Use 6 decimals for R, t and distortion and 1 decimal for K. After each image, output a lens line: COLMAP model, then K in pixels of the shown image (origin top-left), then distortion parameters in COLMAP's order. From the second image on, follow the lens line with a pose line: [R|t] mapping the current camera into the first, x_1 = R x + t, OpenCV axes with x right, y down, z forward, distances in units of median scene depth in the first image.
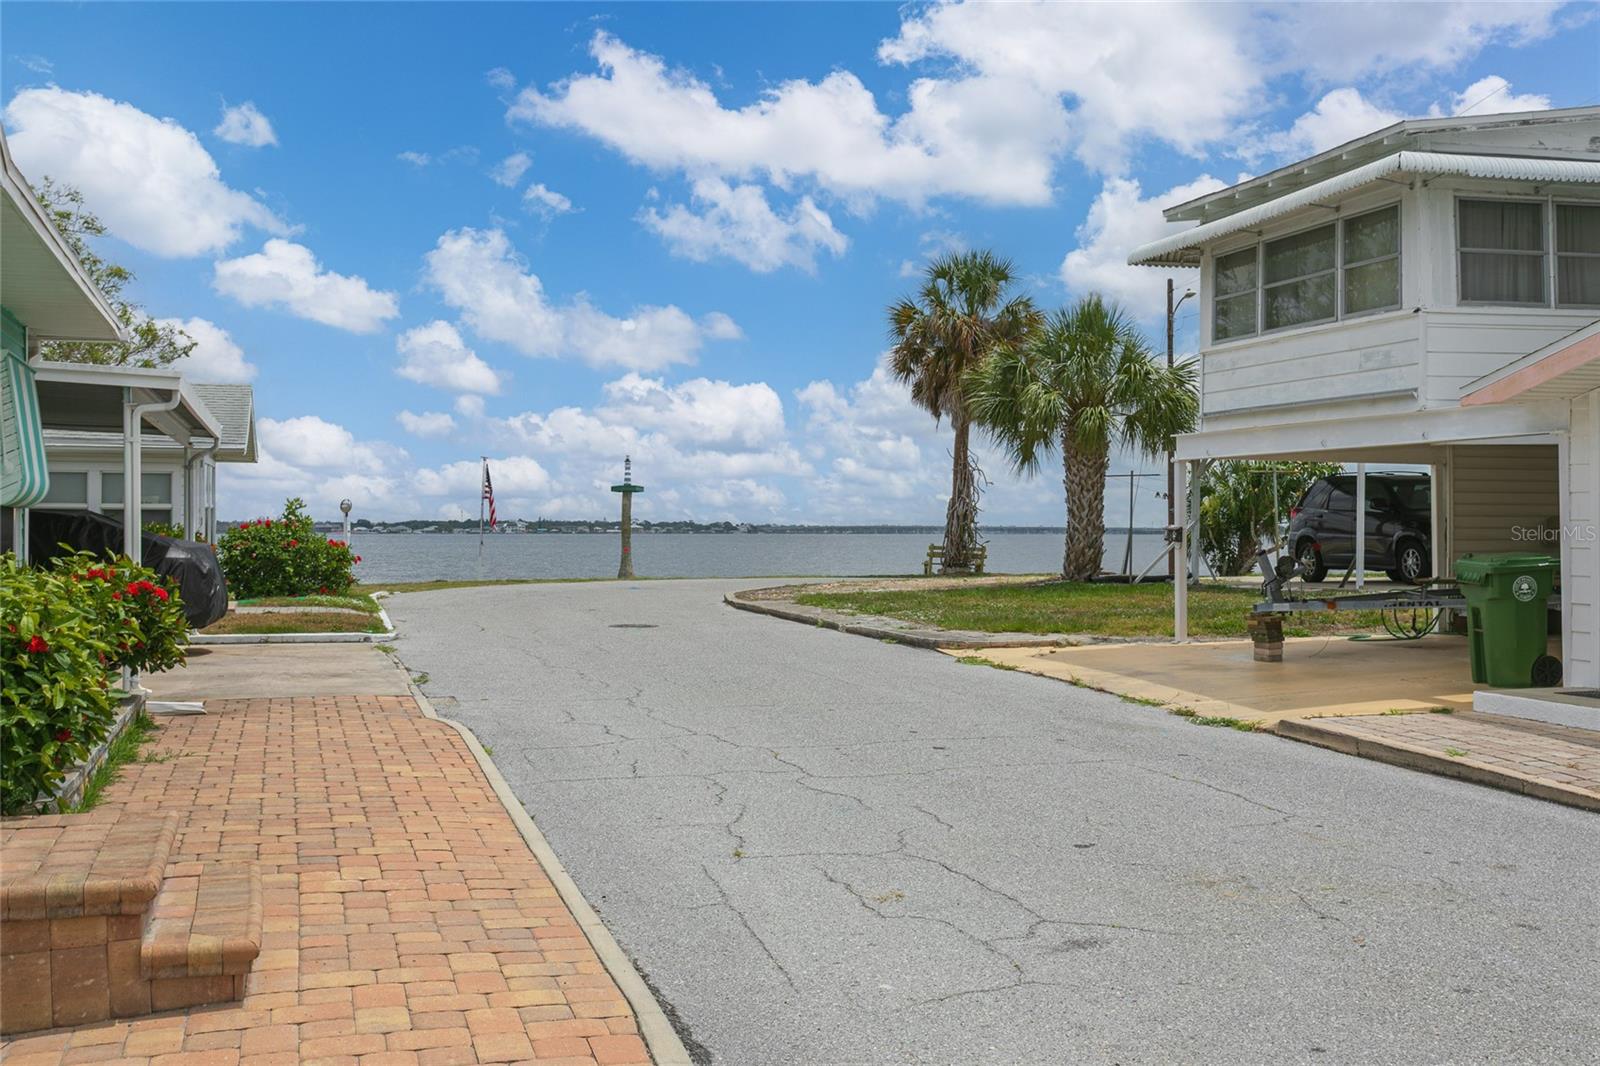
lens RADIAL K [[1785.3, 0, 795.1], [0, 1785.3, 528.9], [0, 0, 1]] dist [-0.018582, 0.000000]
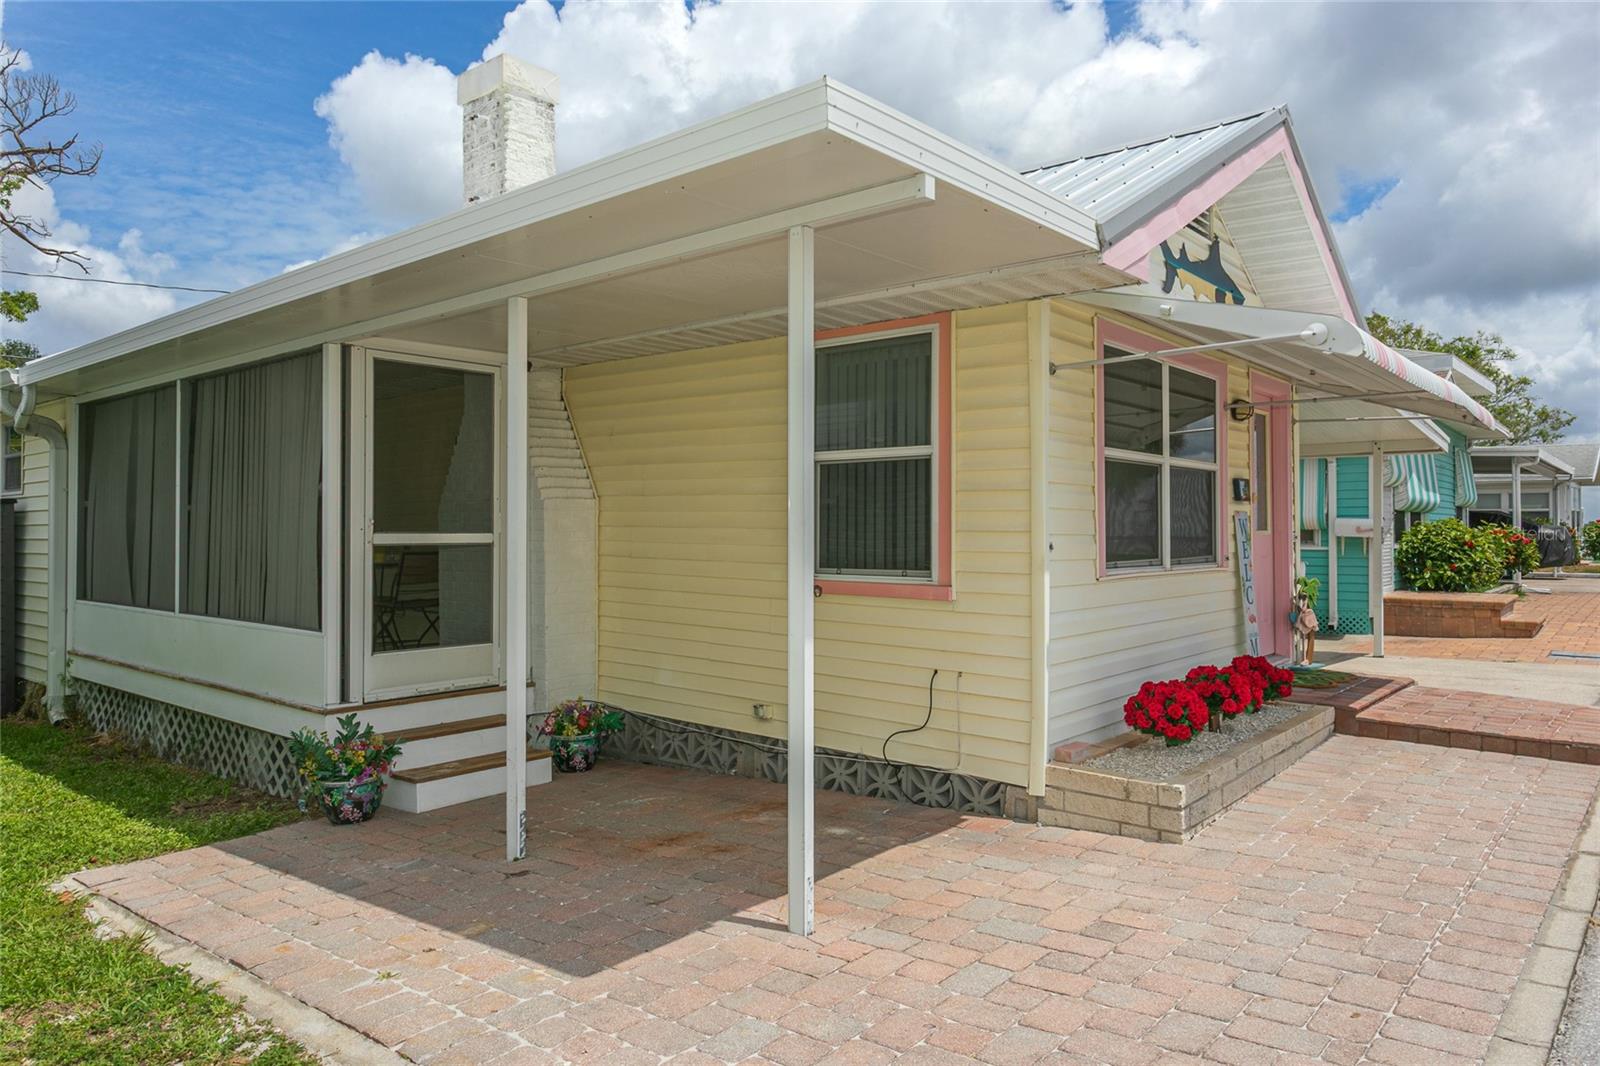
lens RADIAL K [[1080.2, 0, 800.9], [0, 1080.2, 515.3], [0, 0, 1]] dist [0.008800, -0.000750]
pose [[0.573034, -0.011734, -0.819447, 0.175403], [-0.001767, 0.999877, -0.015553, 0.015318], [0.819530, 0.010360, 0.572943, -0.402459]]
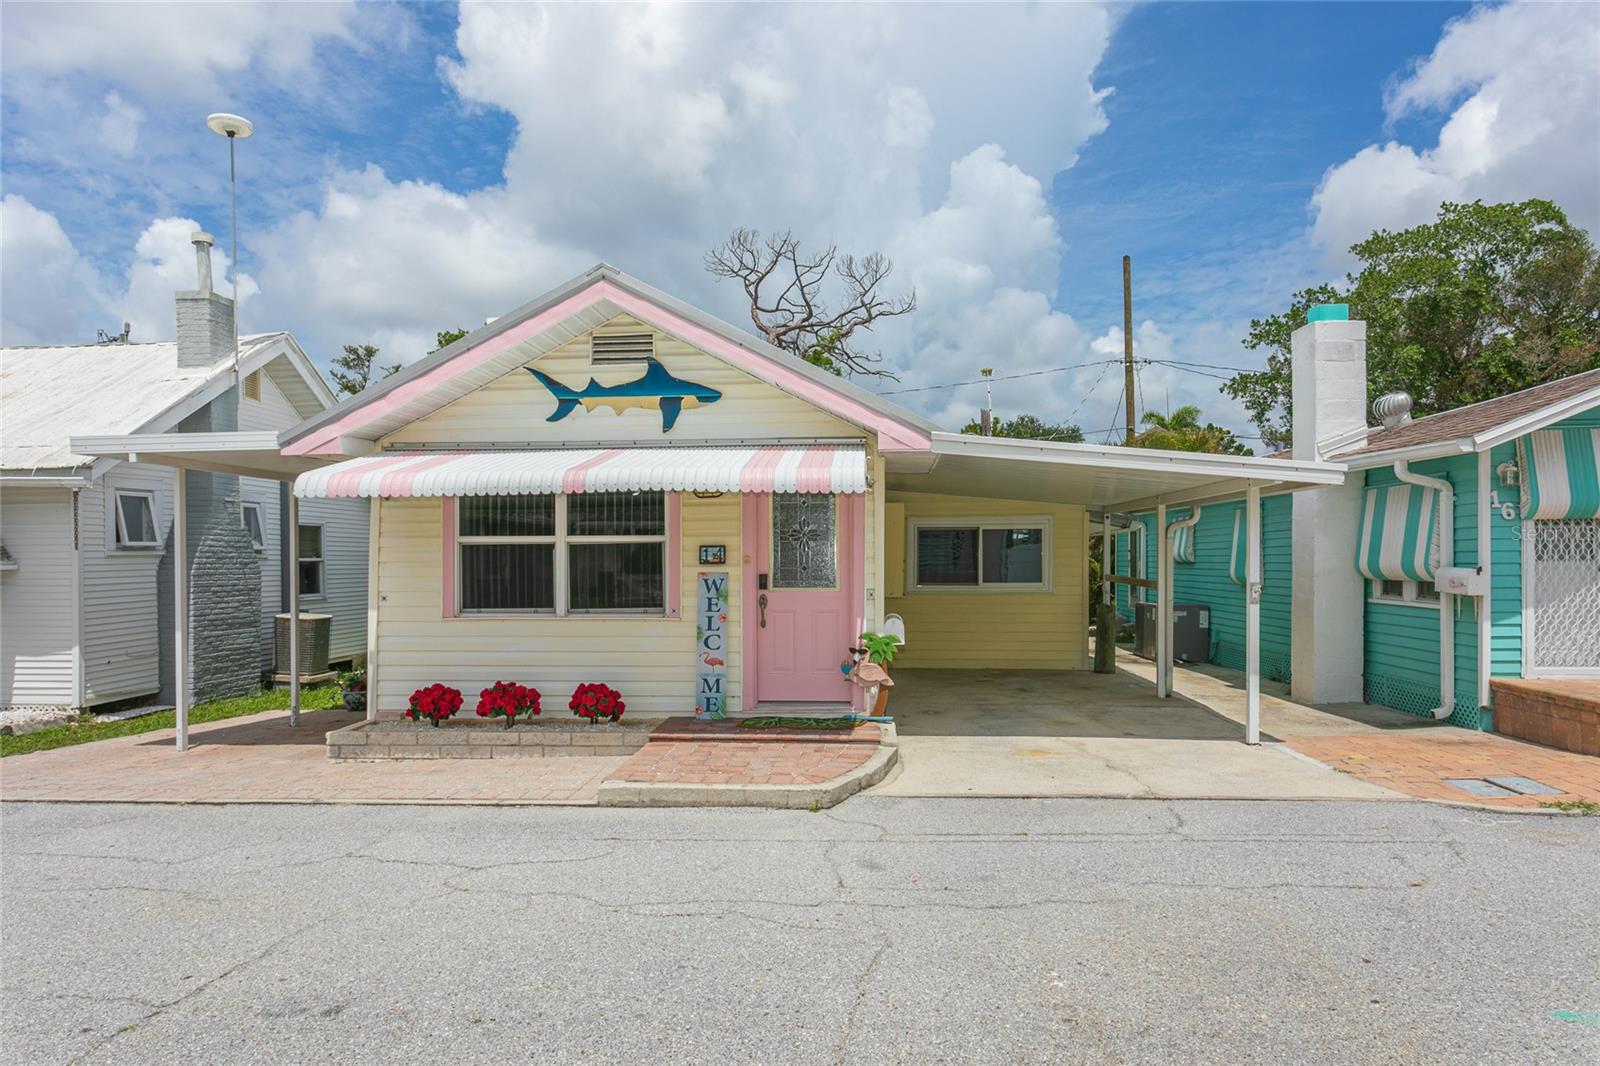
lens RADIAL K [[1006.2, 0, 813.2], [0, 1006.2, 564.6], [0, 0, 1]] dist [-0.014981, 0.014201]
pose [[-0.336841, 0.008673, -0.941521, 0.339053], [0.001234, 0.999961, 0.008770, 0.000665], [0.941561, 0.001792, -0.336839, 0.122751]]
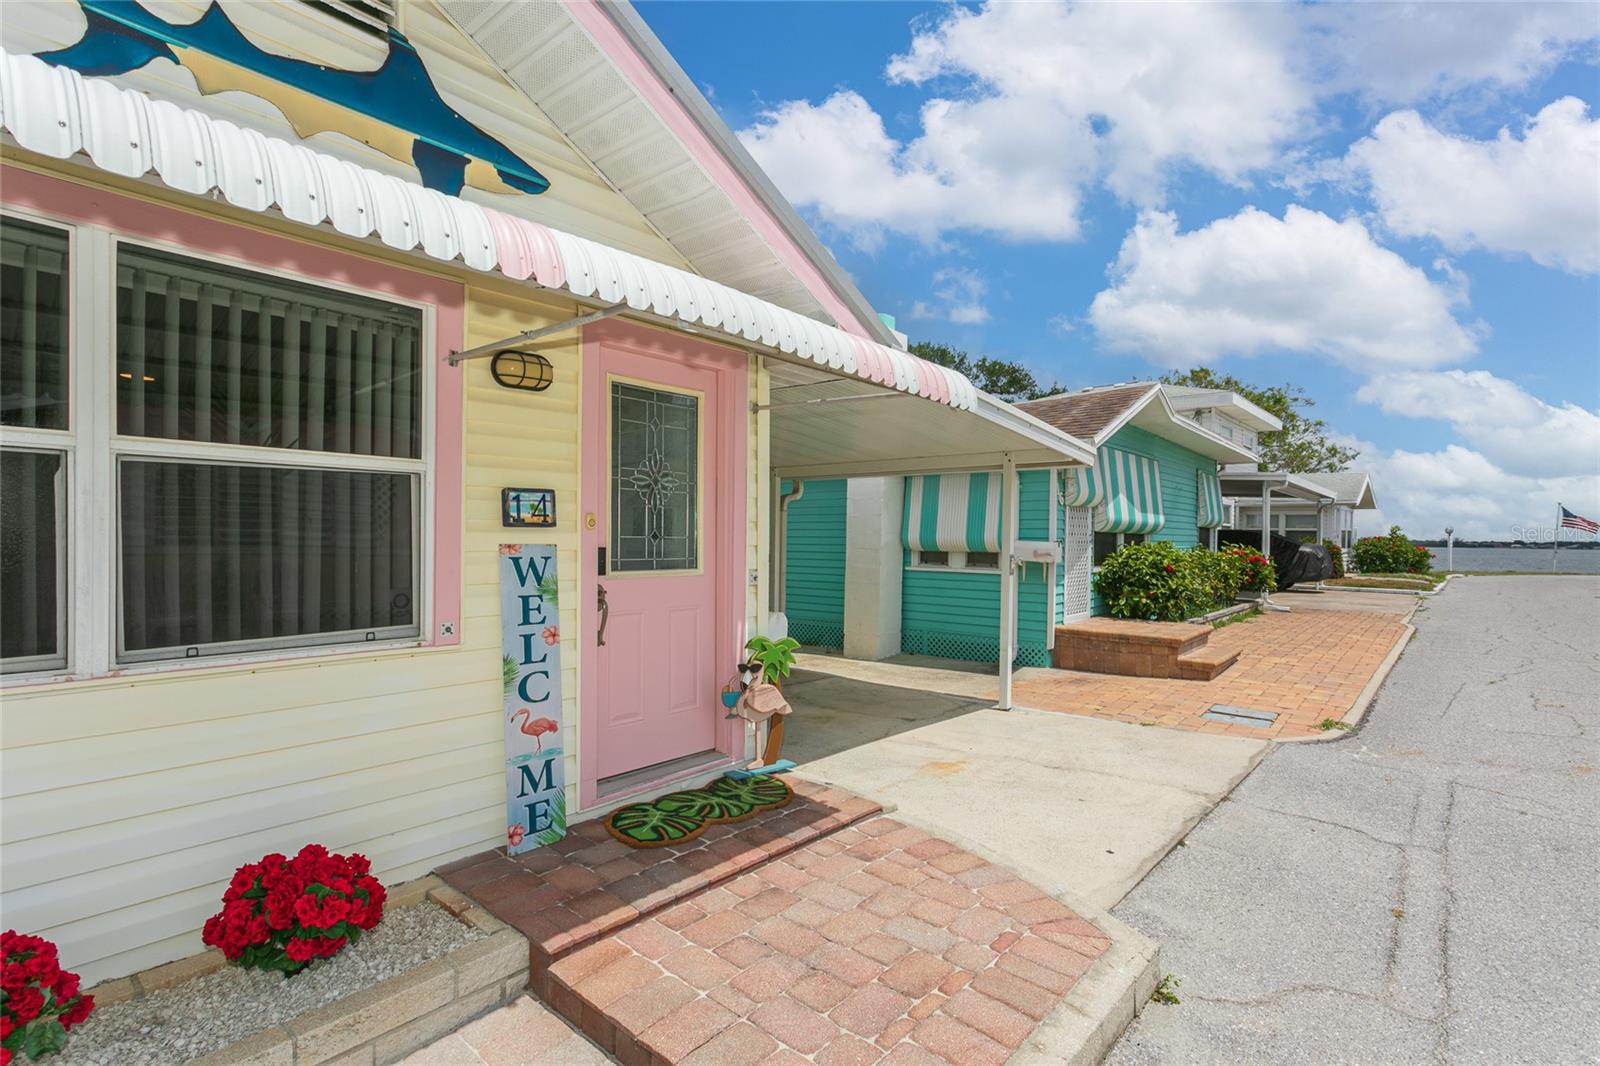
lens RADIAL K [[773.4, 0, 801.4], [0, 773.4, 544.6], [0, 0, 1]] dist [0.003838, 0.002776]
pose [[0.553870, 0.017199, -0.832425, 0.117570], [-0.013938, 0.999838, 0.011384, 0.005169], [0.832486, 0.005296, 0.554020, -0.101364]]
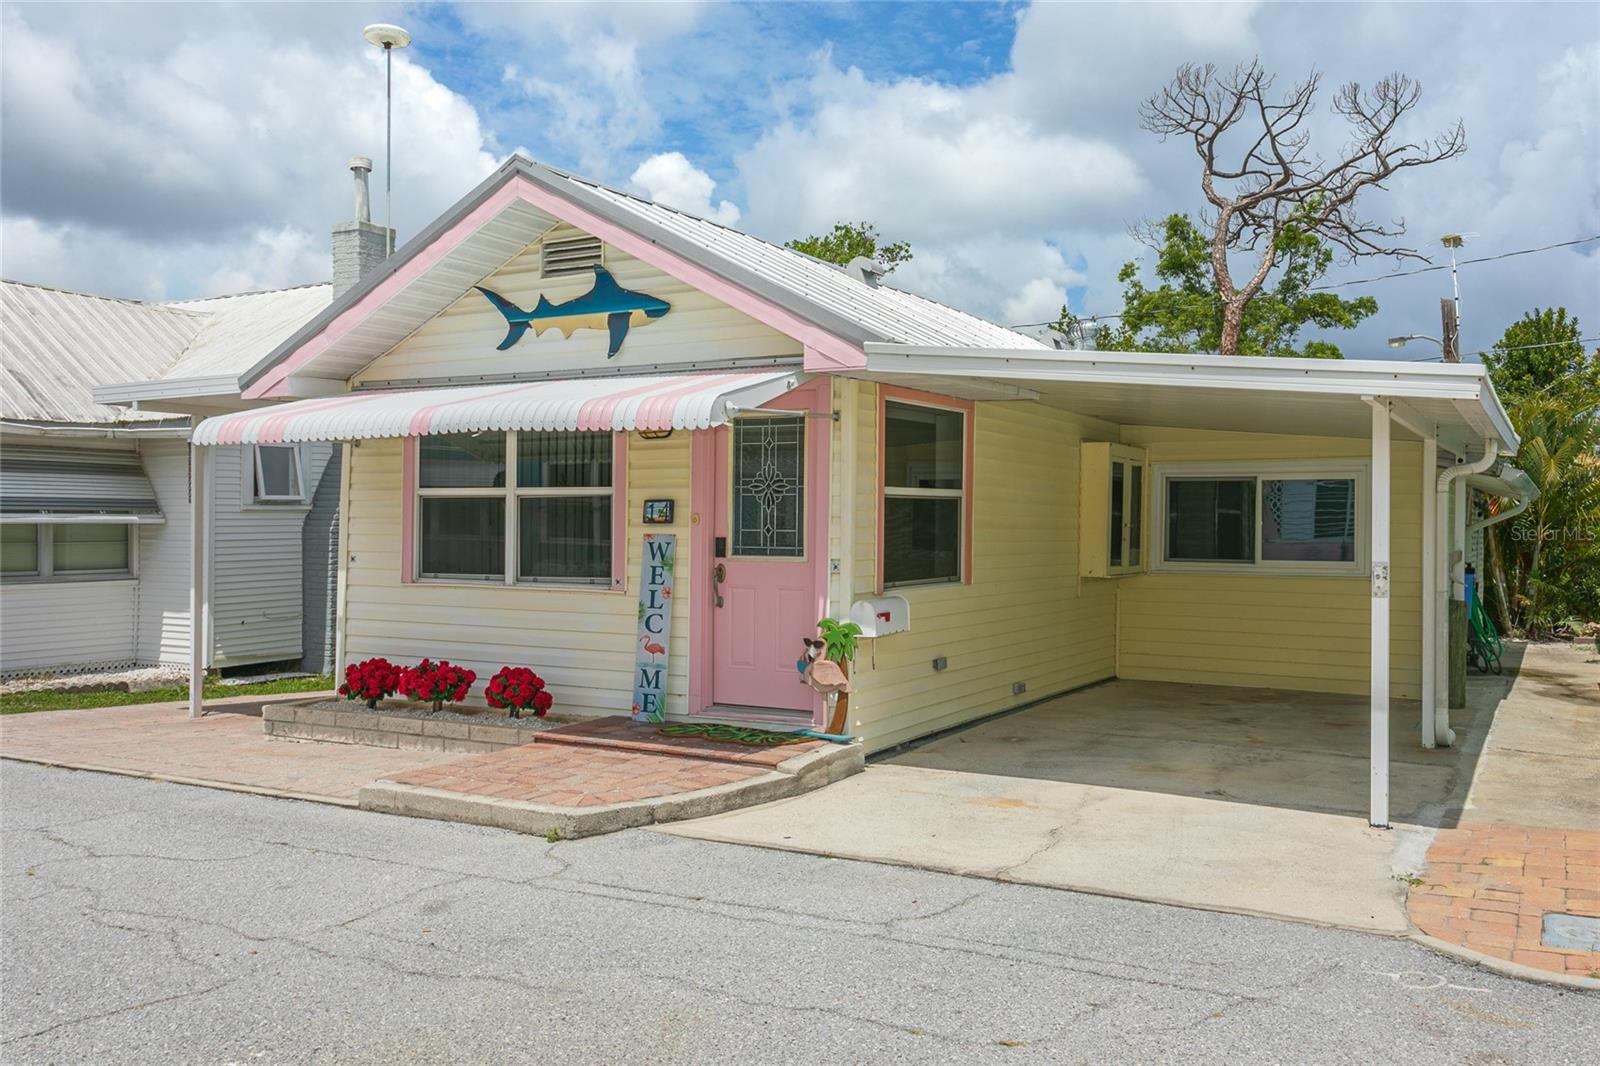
lens RADIAL K [[1346.7, 0, 846.4], [0, 1346.7, 514.6], [0, 0, 1]] dist [0.001000, 0.007121]
pose [[-0.695961, -0.007154, -0.718044, 0.229759], [-0.007946, 0.999966, -0.002262, 0.001693], [0.718036, 0.004131, -0.695994, 0.293259]]
